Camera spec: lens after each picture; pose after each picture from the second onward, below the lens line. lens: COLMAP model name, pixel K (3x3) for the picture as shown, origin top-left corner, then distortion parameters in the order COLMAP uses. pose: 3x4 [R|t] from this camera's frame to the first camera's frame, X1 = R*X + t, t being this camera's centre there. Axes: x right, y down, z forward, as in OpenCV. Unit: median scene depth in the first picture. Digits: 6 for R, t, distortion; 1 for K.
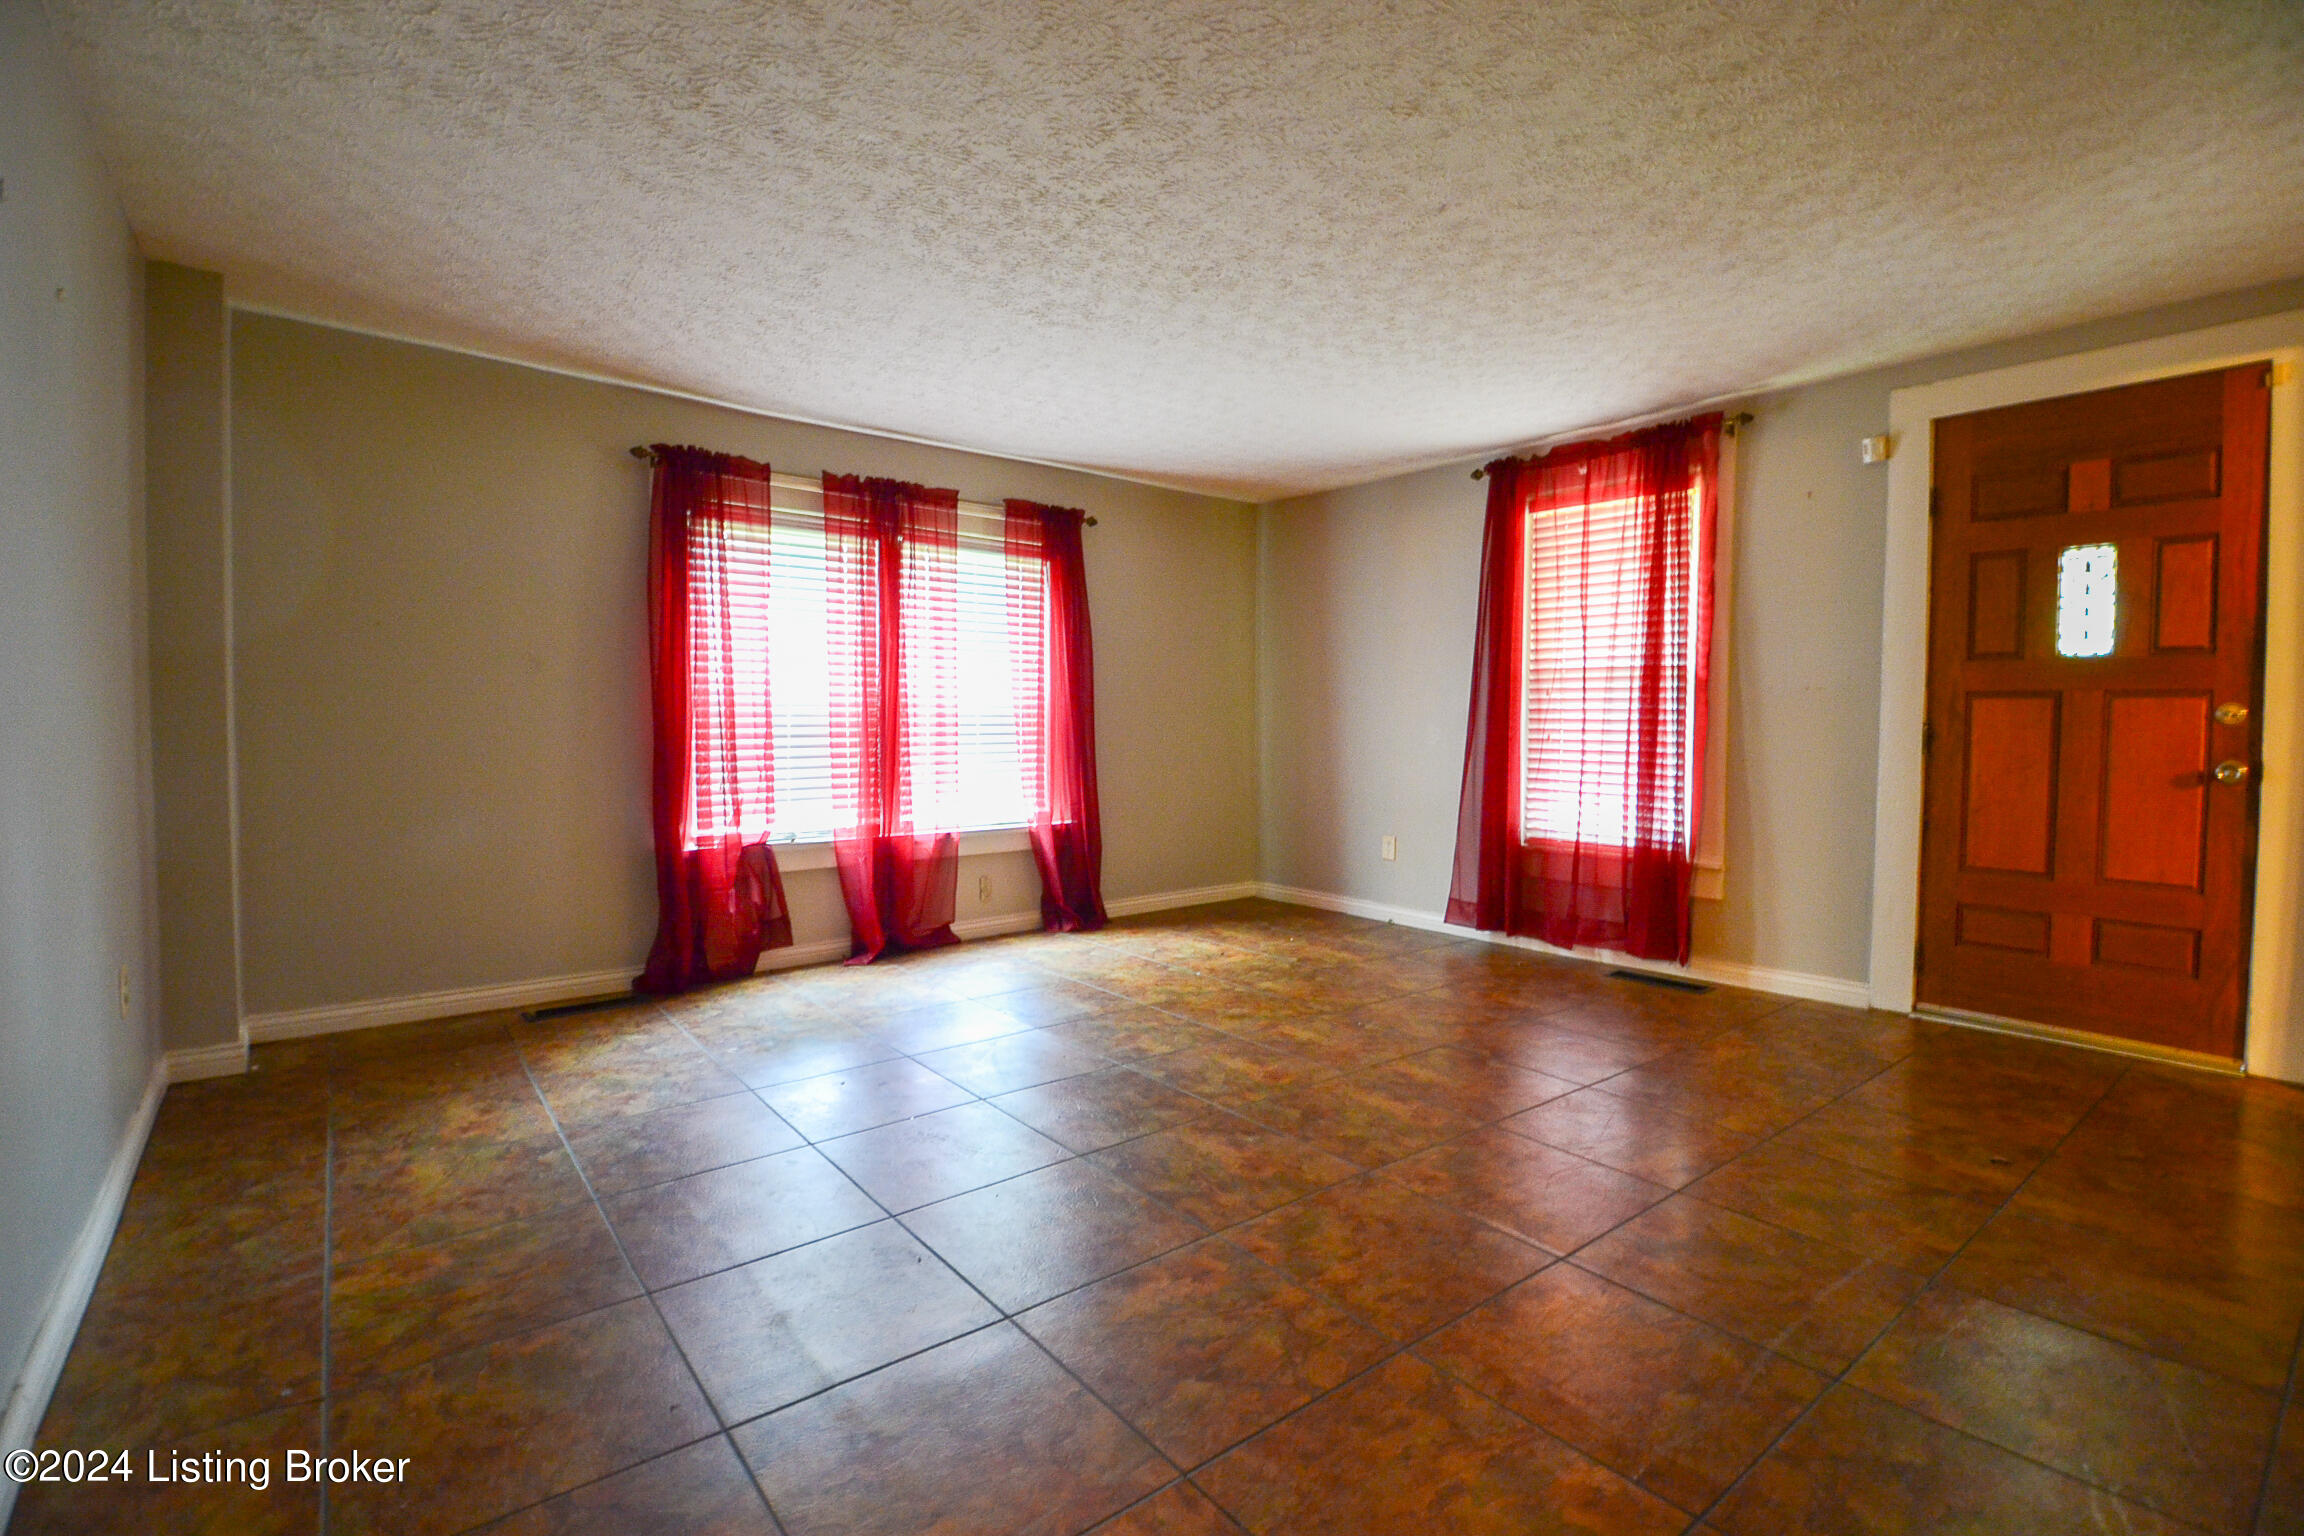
lens RADIAL K [[1037.1, 0, 1140.8], [0, 1037.1, 759.8], [0, 0, 1]] dist [0.017206, -0.024087]
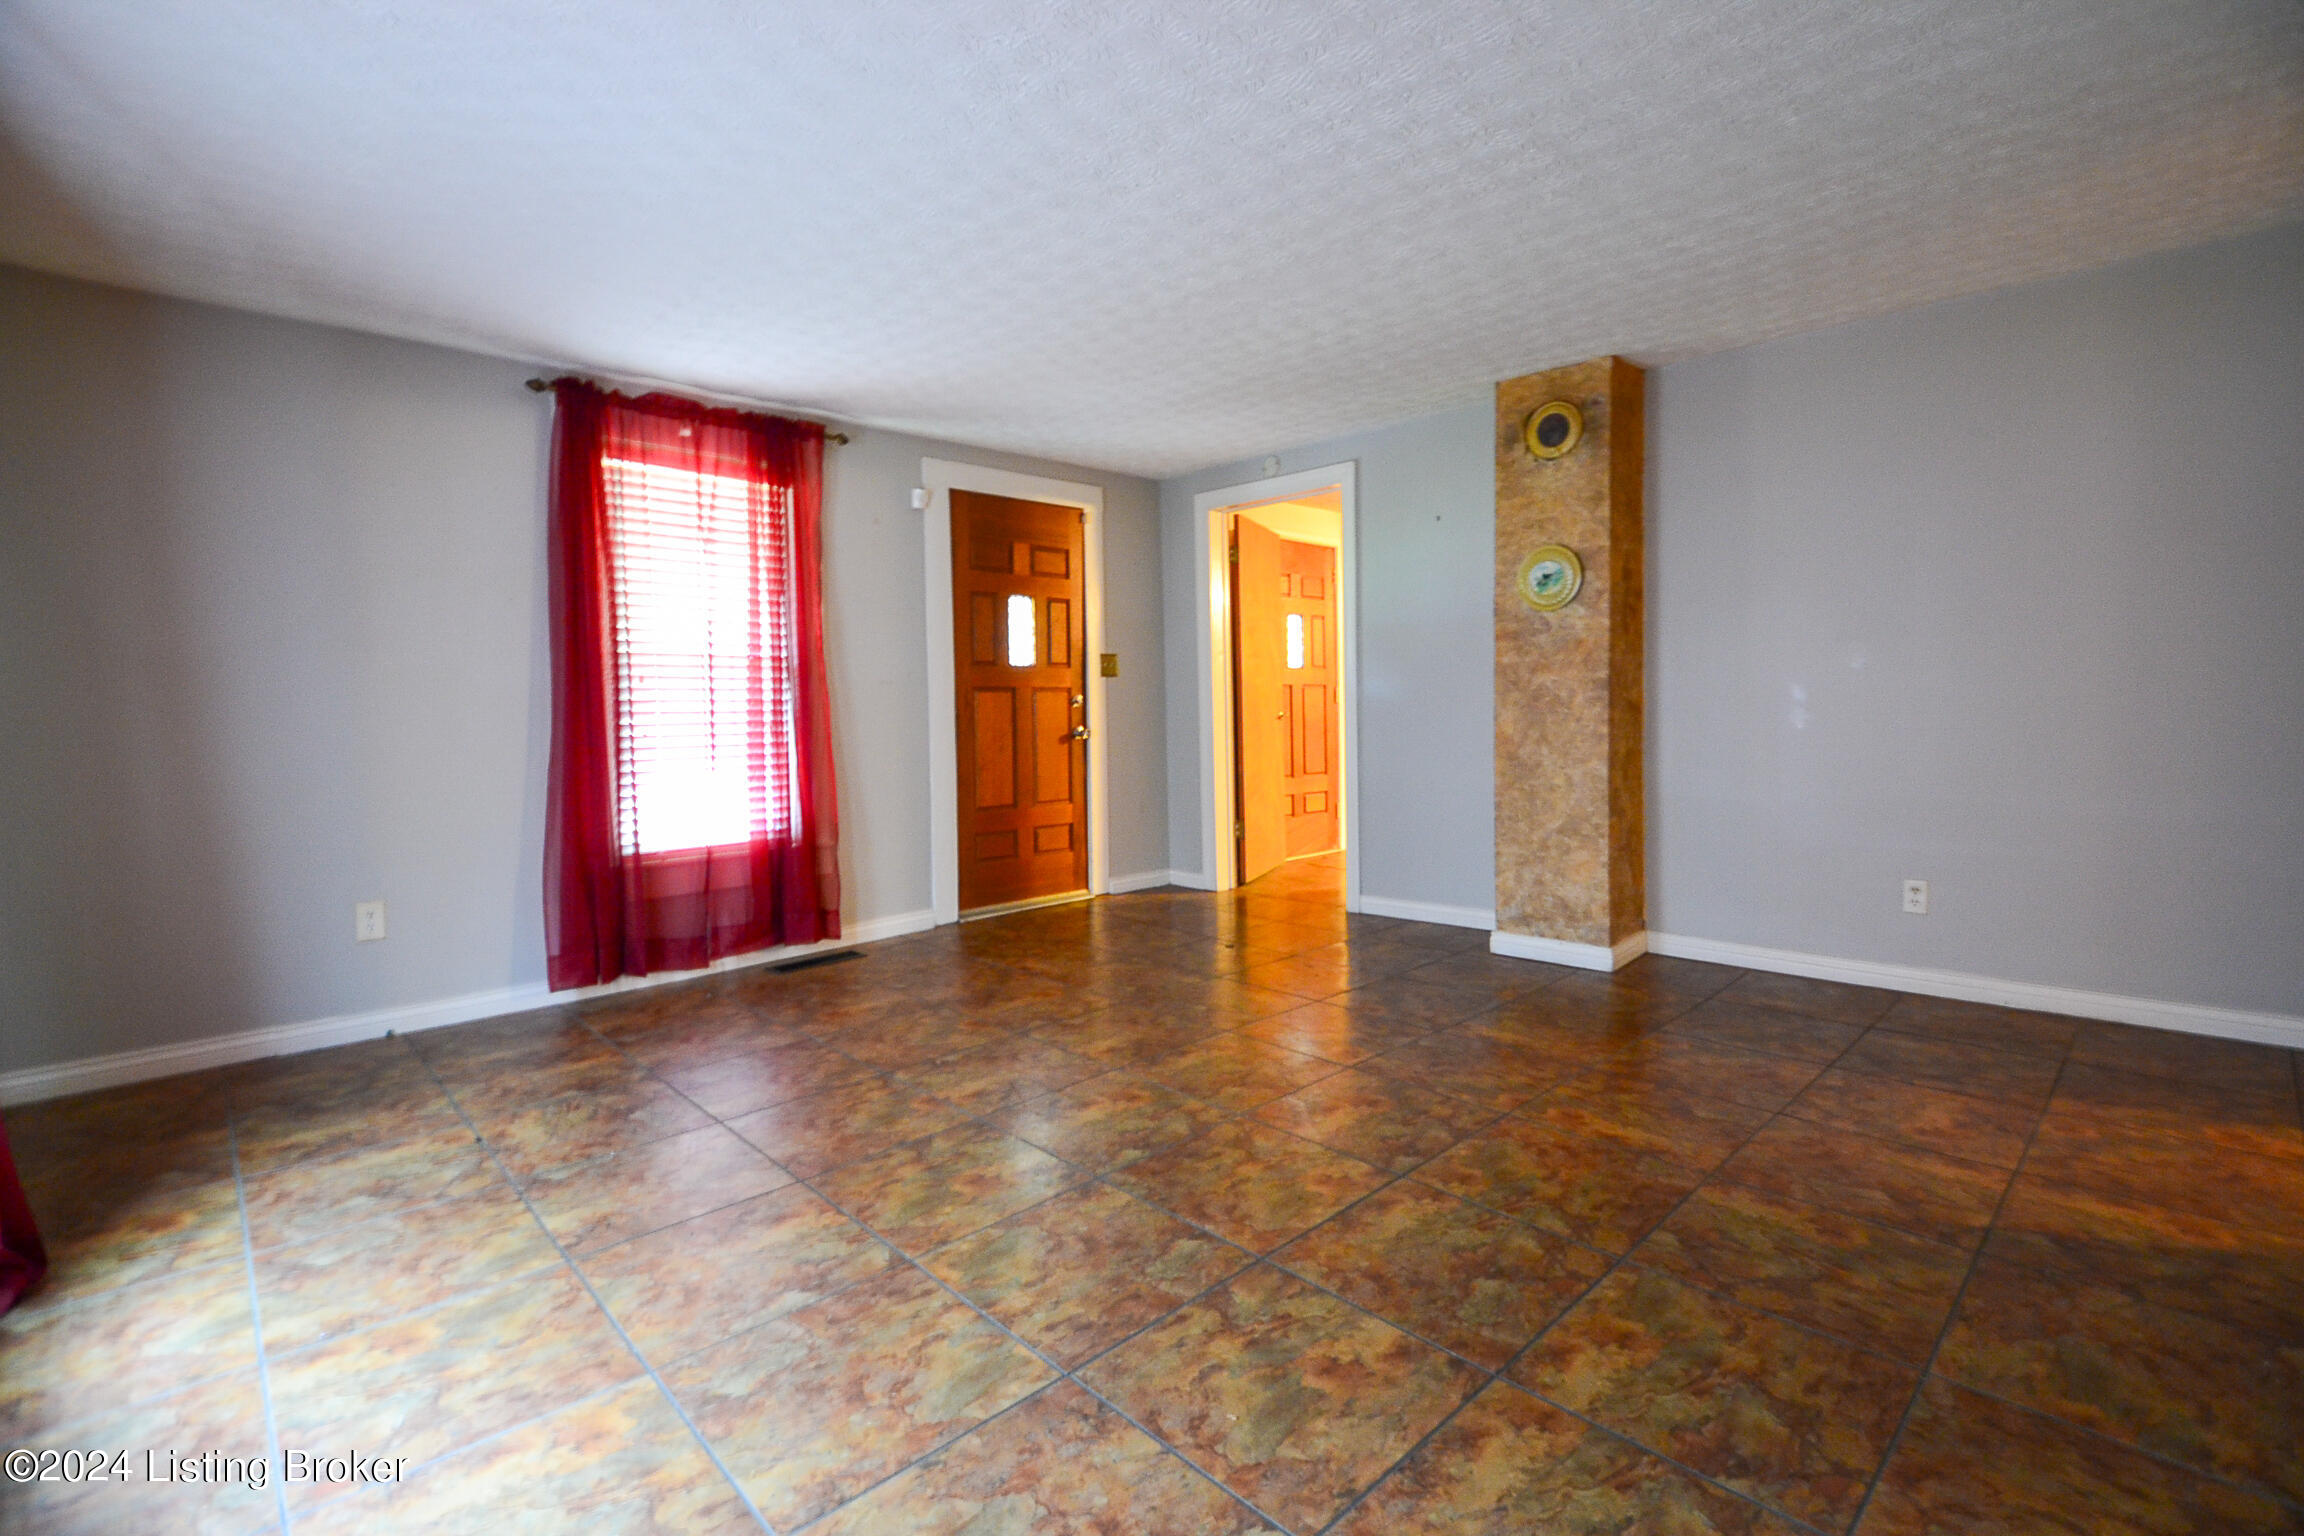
lens RADIAL K [[1037.1, 0, 1140.8], [0, 1037.1, 759.8], [0, 0, 1]] dist [0.017206, -0.024087]
pose [[-0.096558, -0.055721, 0.993766, -0.533213], [0.053937, 0.996672, 0.061124, -0.032476], [-0.993865, 0.059503, -0.093231, 0.737923]]
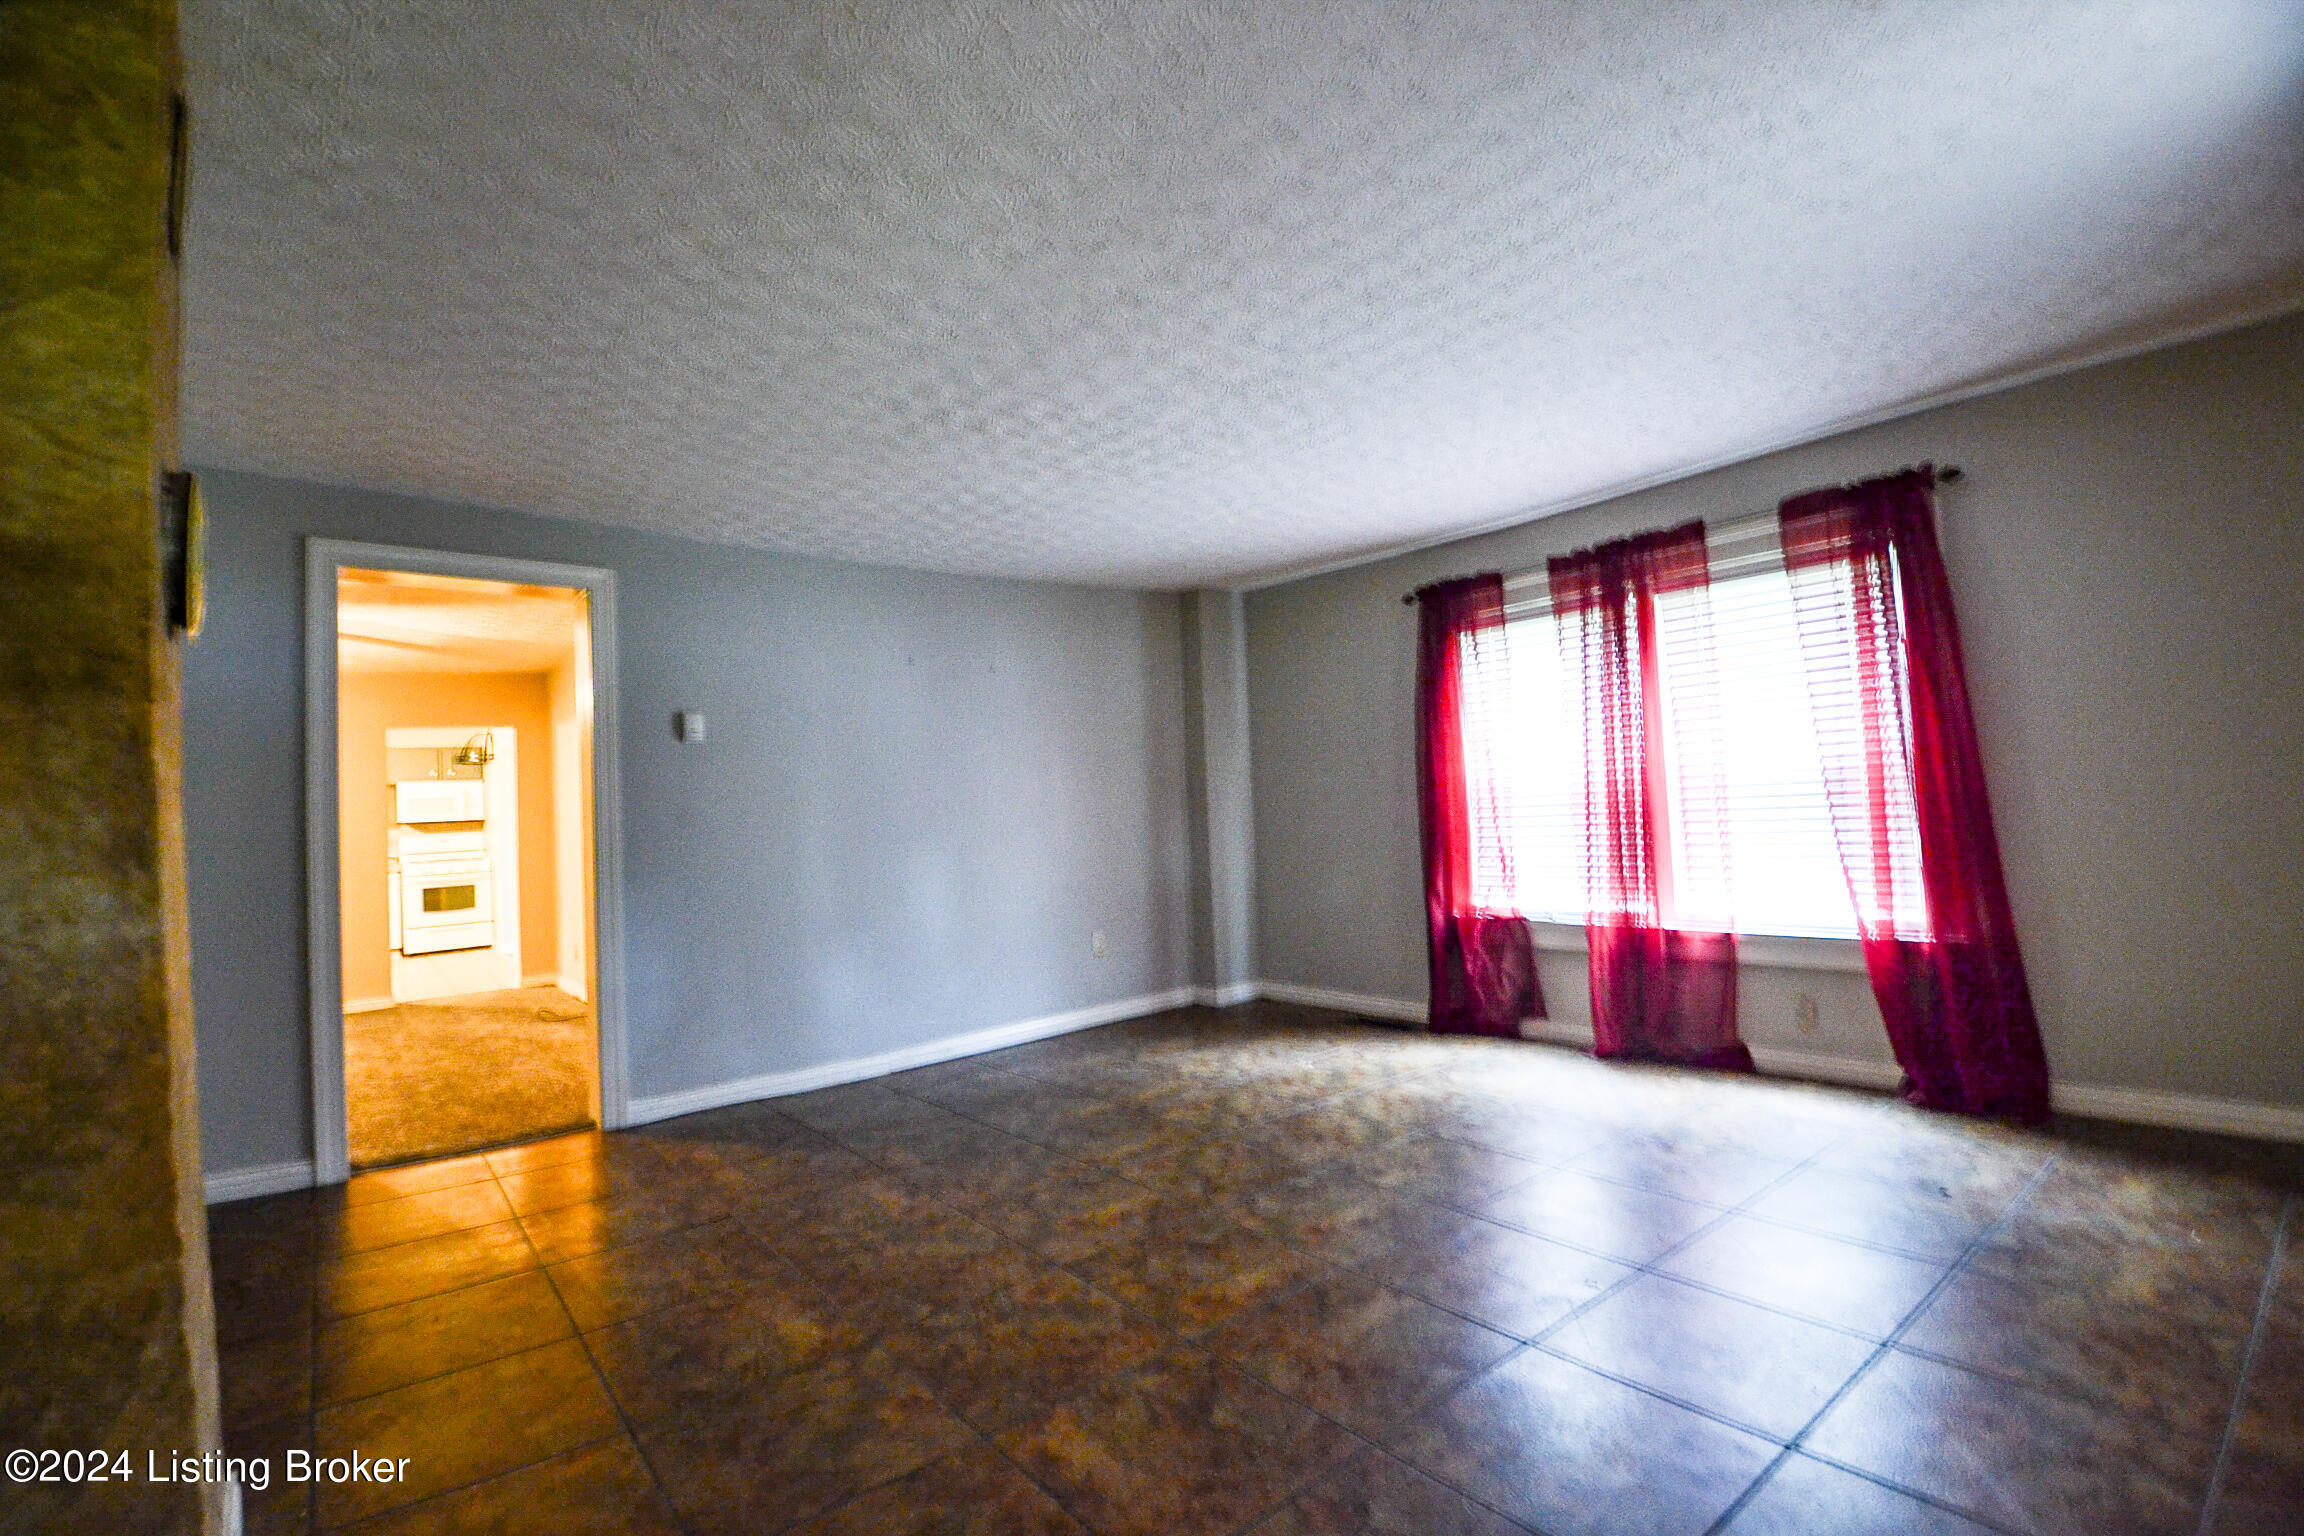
lens RADIAL K [[1037.1, 0, 1140.8], [0, 1037.1, 759.8], [0, 0, 1]] dist [0.017206, -0.024087]
pose [[0.006796, -0.053615, -0.998539, 0.709015], [0.013832, 0.998471, -0.053517, -0.030049], [0.999881, -0.013448, 0.007528, 0.594227]]
